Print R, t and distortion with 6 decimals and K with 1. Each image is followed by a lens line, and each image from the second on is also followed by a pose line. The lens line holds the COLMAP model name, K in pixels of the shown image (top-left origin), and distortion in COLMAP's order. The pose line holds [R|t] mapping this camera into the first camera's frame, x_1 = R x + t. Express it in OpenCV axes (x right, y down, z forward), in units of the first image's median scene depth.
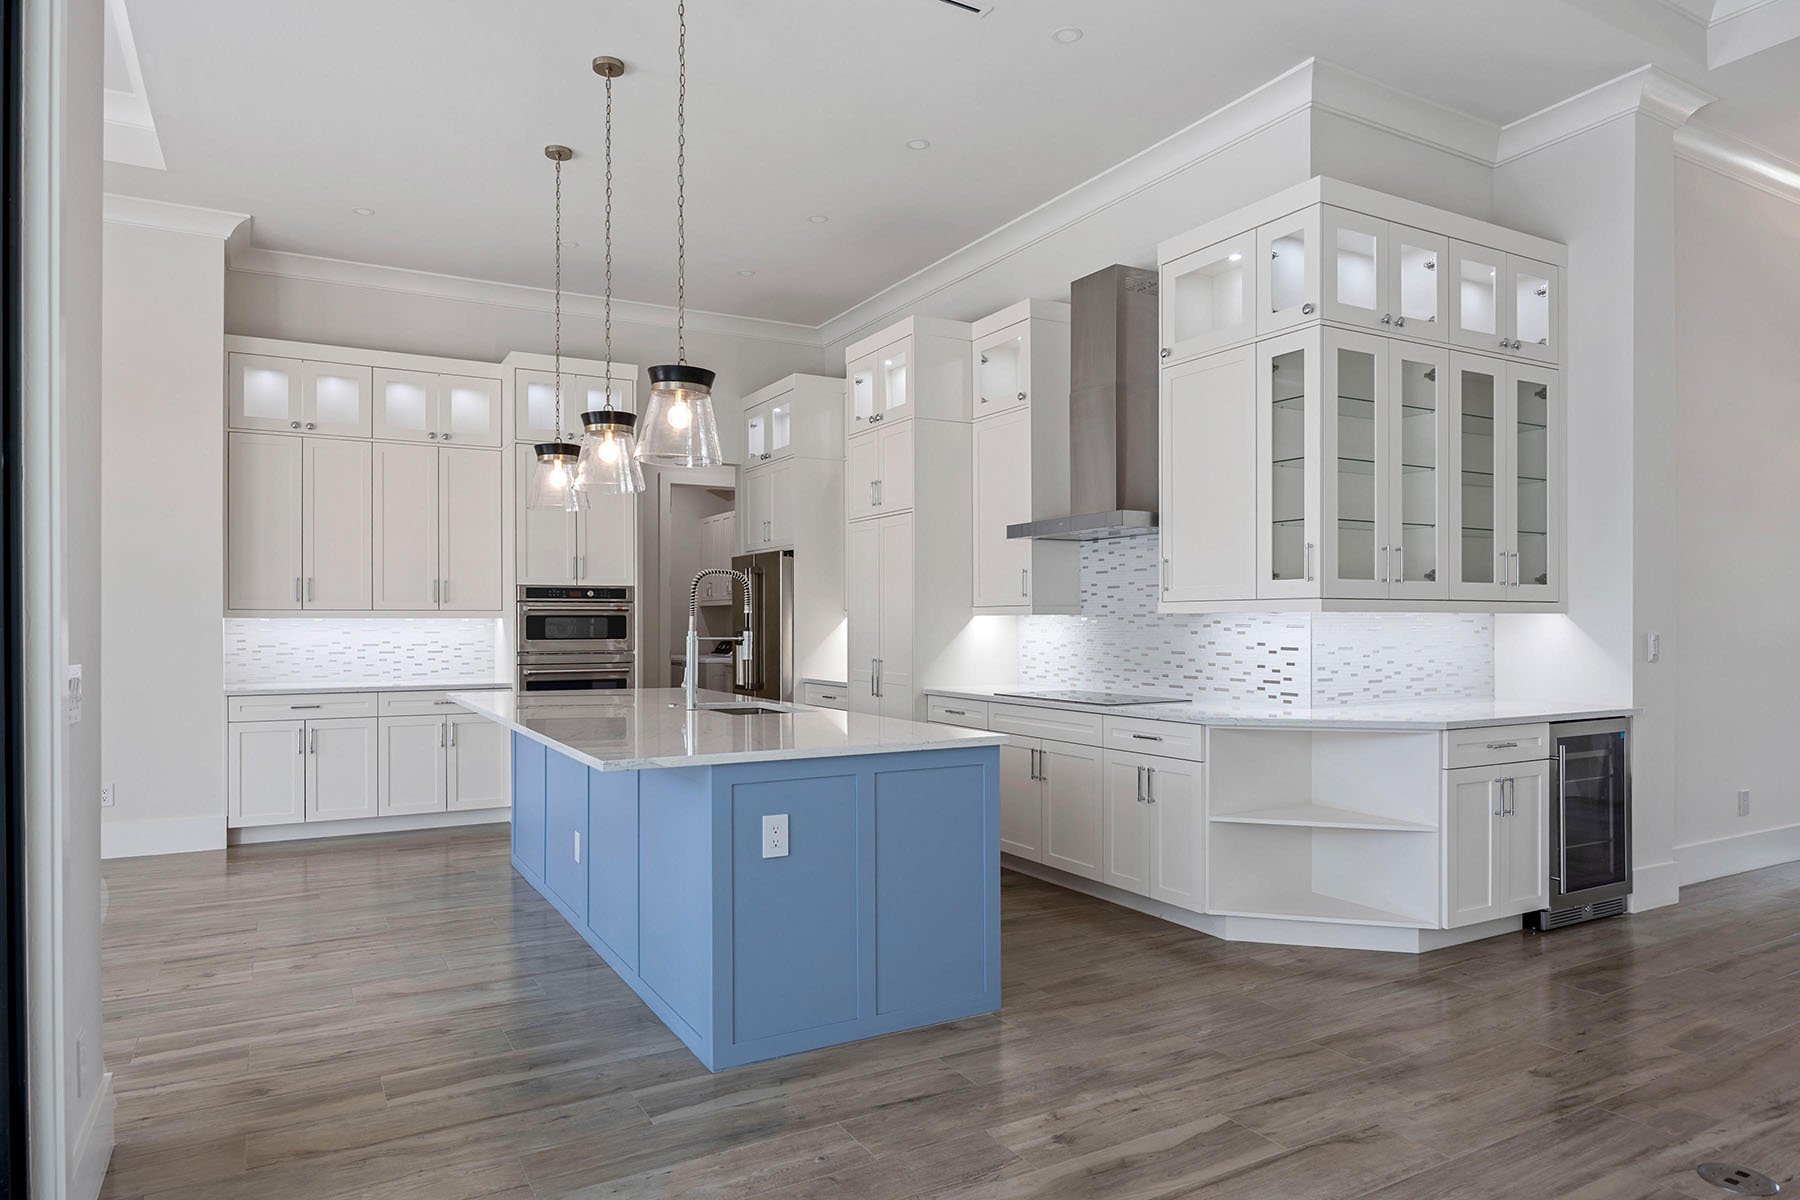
lens RADIAL K [[1099.3, 0, 891.4], [0, 1099.3, 623.8], [0, 0, 1]] dist [-0.012522, 0.003723]
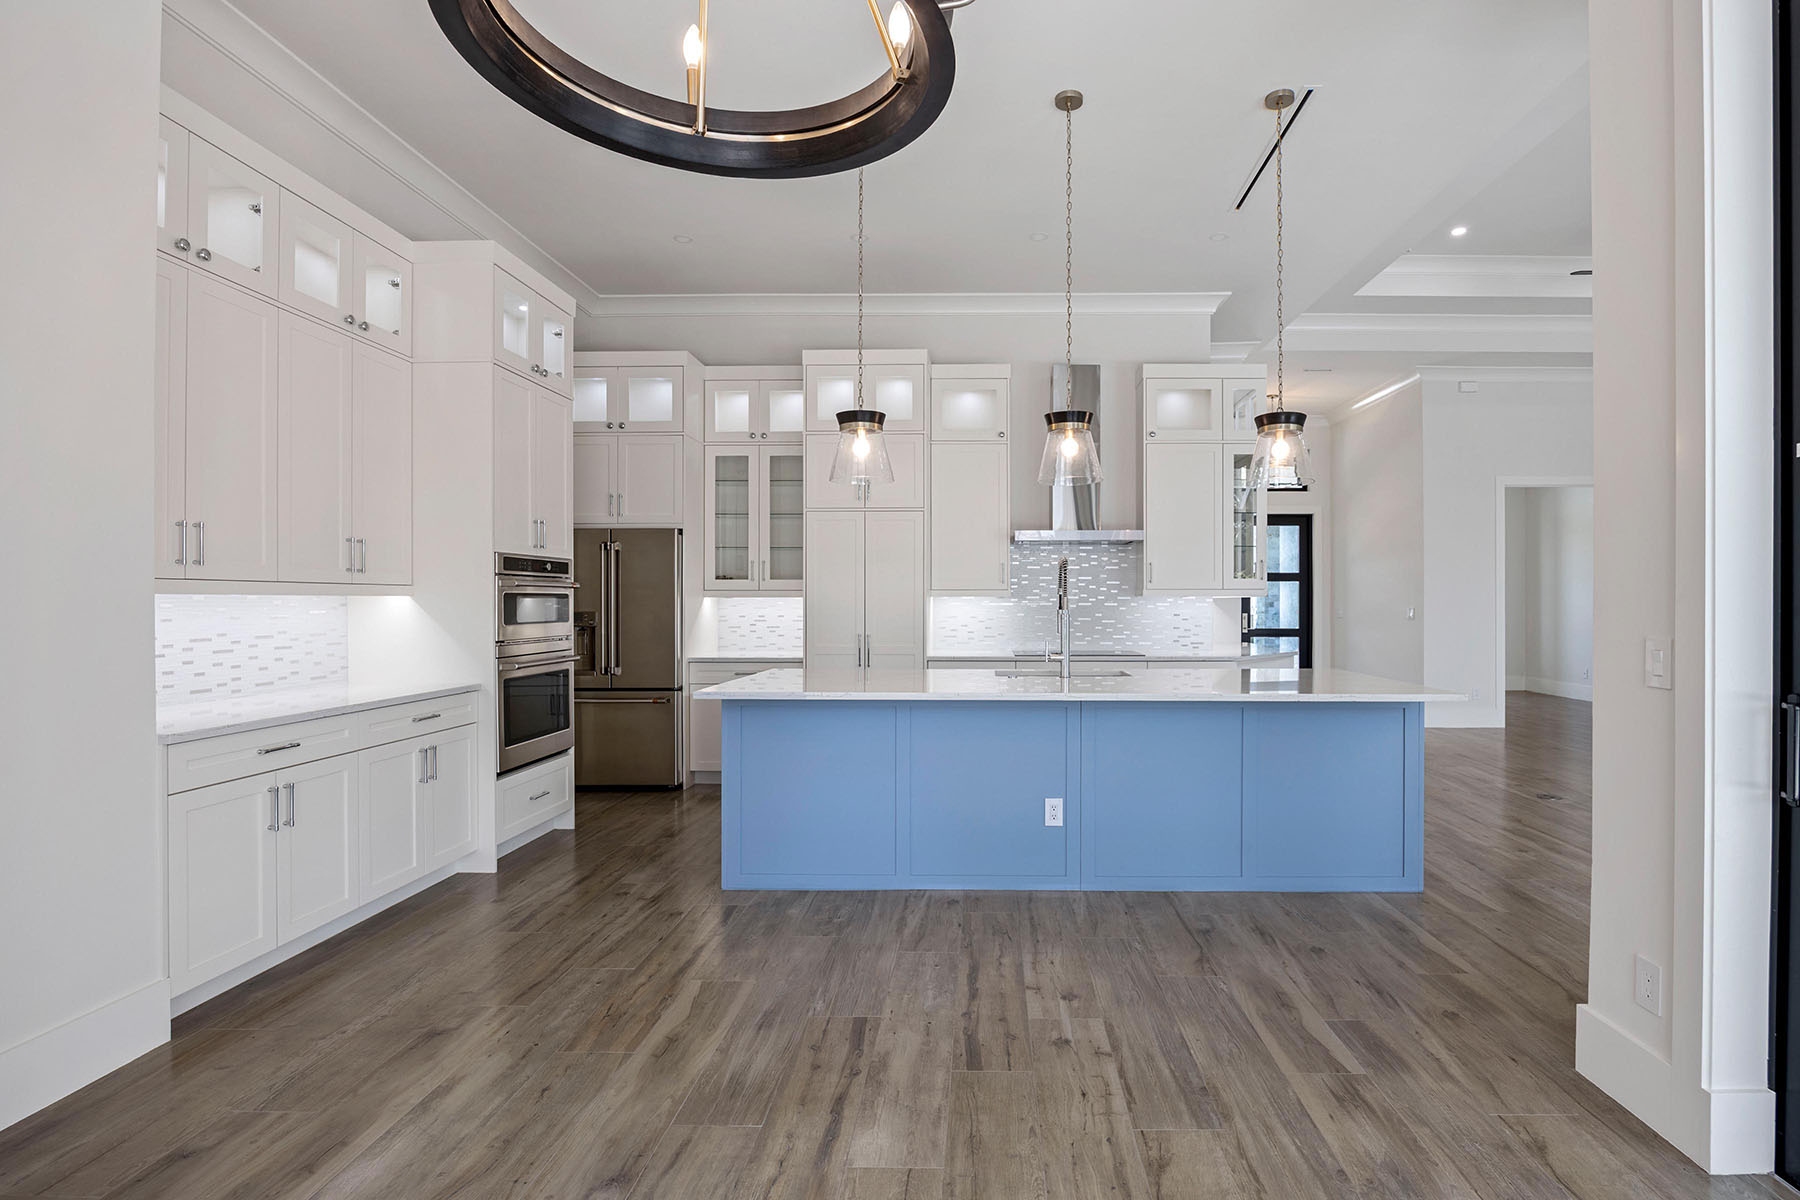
lens RADIAL K [[872.2, 0, 935.9], [0, 872.2, 621.7], [0, 0, 1]] dist [-0.012633, 0.000196]
pose [[0.501913, -0.017677, 0.864738, -1.033860], [0.000725, 0.999799, 0.020018, 0.000648], [-0.864918, -0.009420, 0.501825, 0.648335]]
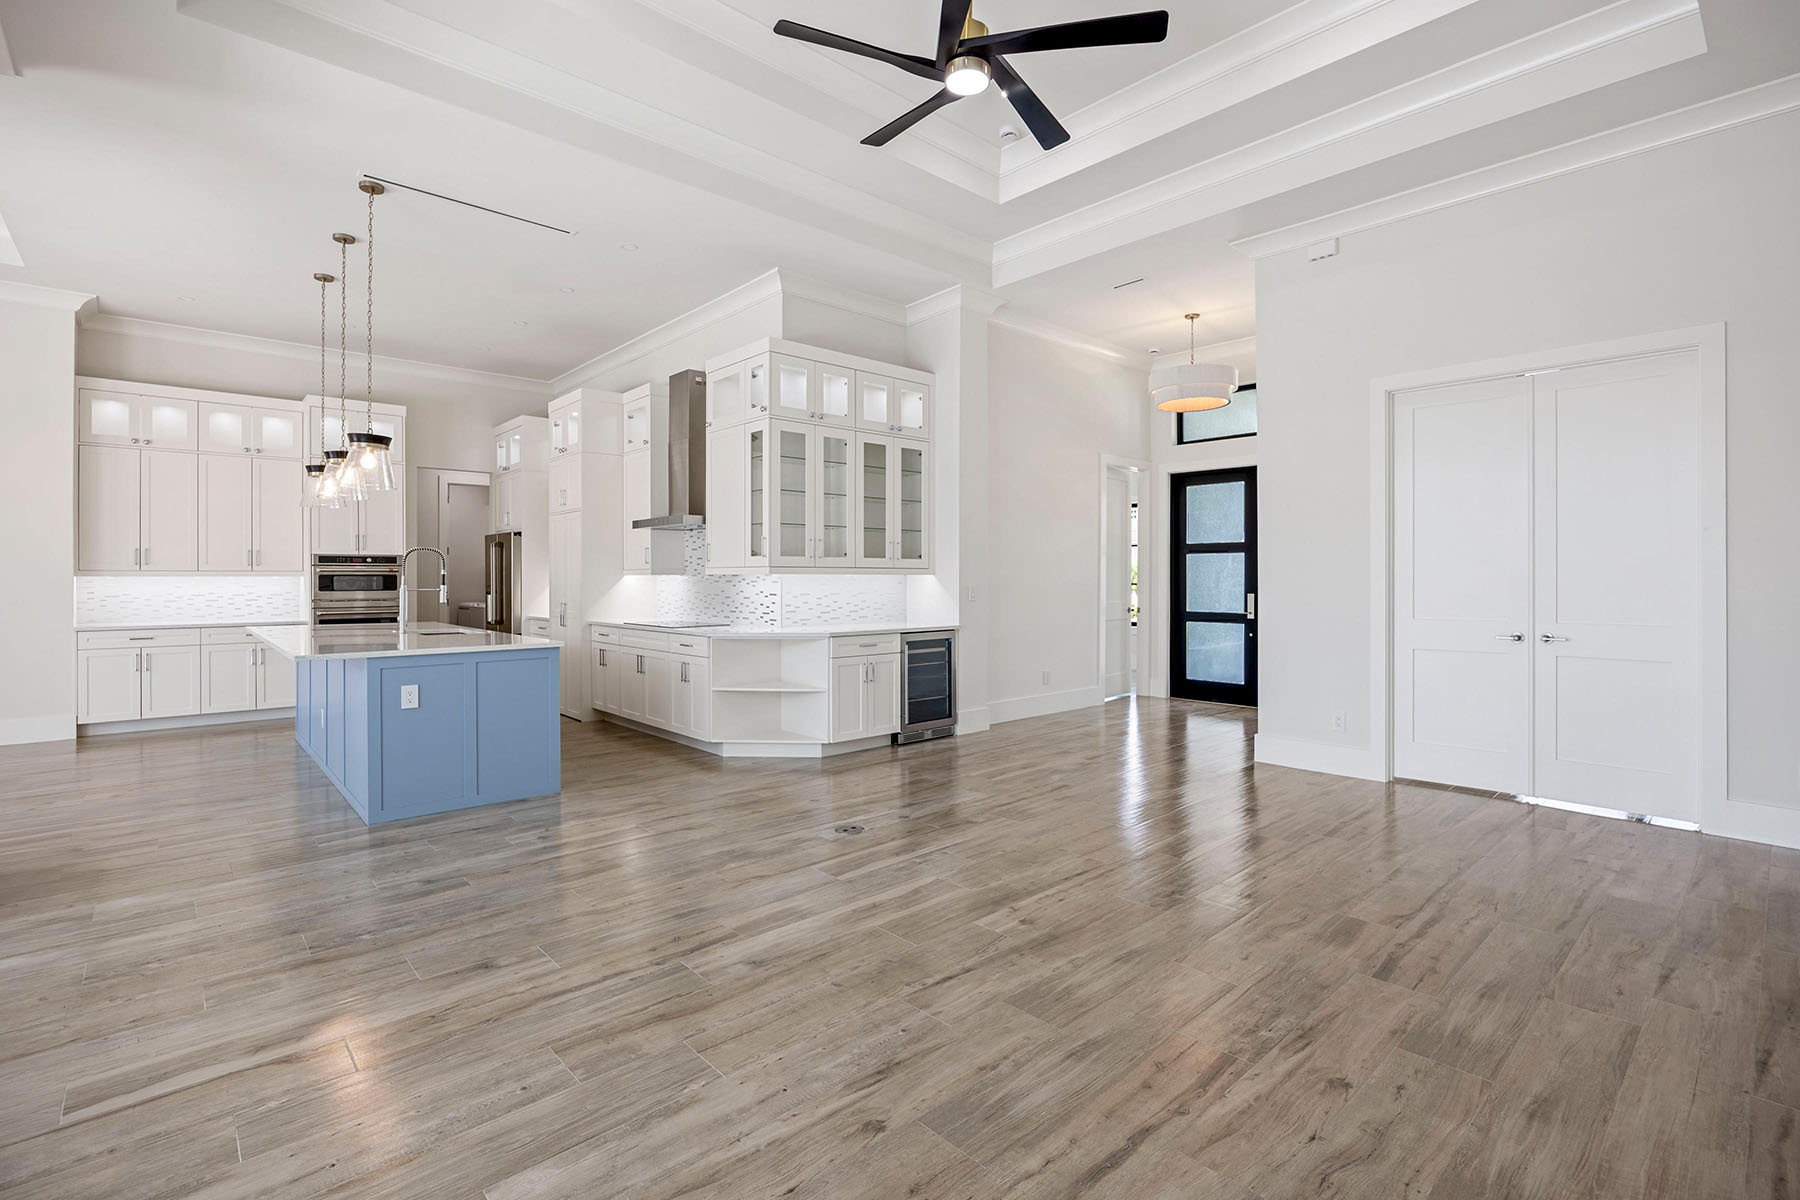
lens RADIAL K [[820.0, 0, 891.9], [0, 820.0, 578.8], [0, 0, 1]] dist [-0.014753, 0.000097]
pose [[0.974856, -0.000328, 0.222834, 0.251809], [0.000429, 1.000000, -0.000408, -0.001995], [-0.222833, 0.000493, 0.974856, -0.339303]]
